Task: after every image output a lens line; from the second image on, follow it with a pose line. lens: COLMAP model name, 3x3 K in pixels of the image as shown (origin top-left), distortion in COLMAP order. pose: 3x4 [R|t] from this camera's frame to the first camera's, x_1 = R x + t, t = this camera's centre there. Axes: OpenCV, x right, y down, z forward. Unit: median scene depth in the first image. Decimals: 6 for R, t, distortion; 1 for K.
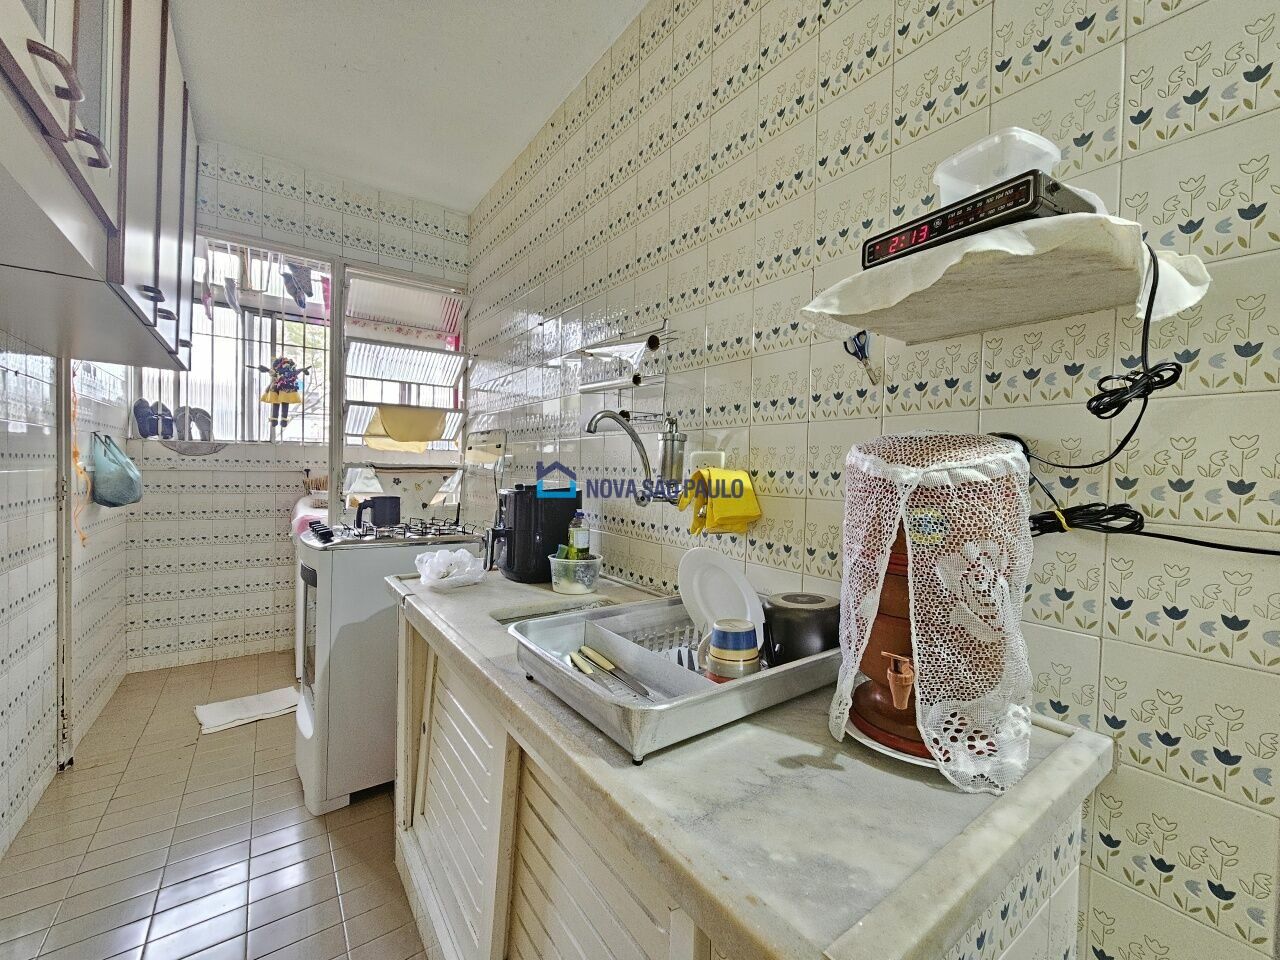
lens RADIAL K [[517.0, 0, 634.1], [0, 517.0, 477.2], [0, 0, 1]] dist [-0.000443, -0.000025]
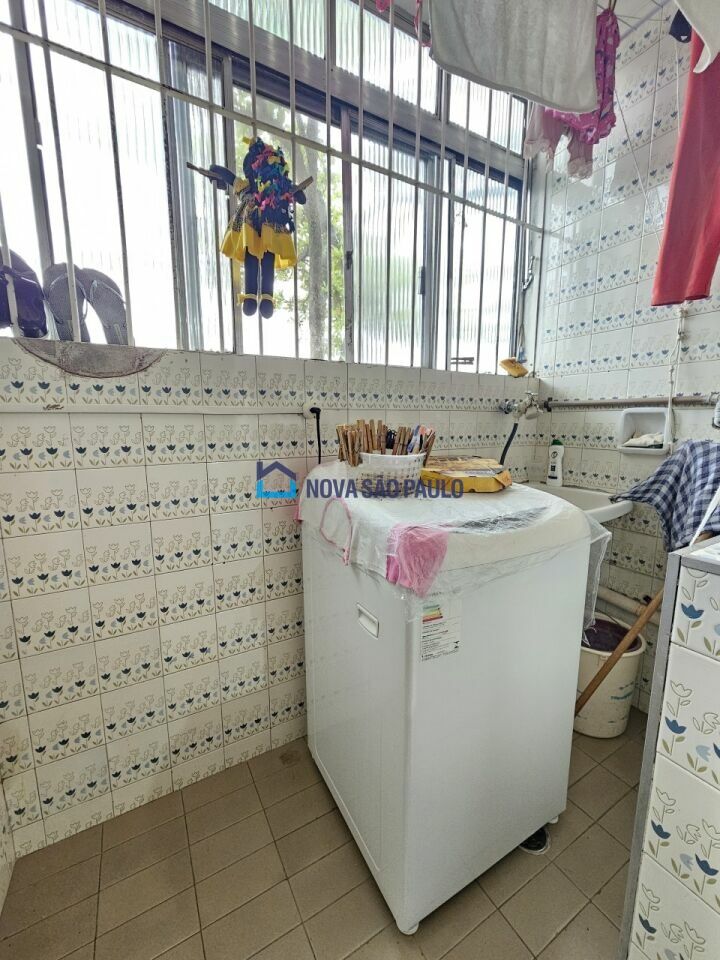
lens RADIAL K [[387.7, 0, 362.1], [0, 387.7, 480.5], [0, 0, 1]] dist [-0.000443, -0.000025]
pose [[0.995384, -0.005500, -0.095817, -0.588197], [0.018071, 0.991241, 0.130826, 0.005367], [0.094258, -0.131954, 0.986764, 0.675070]]
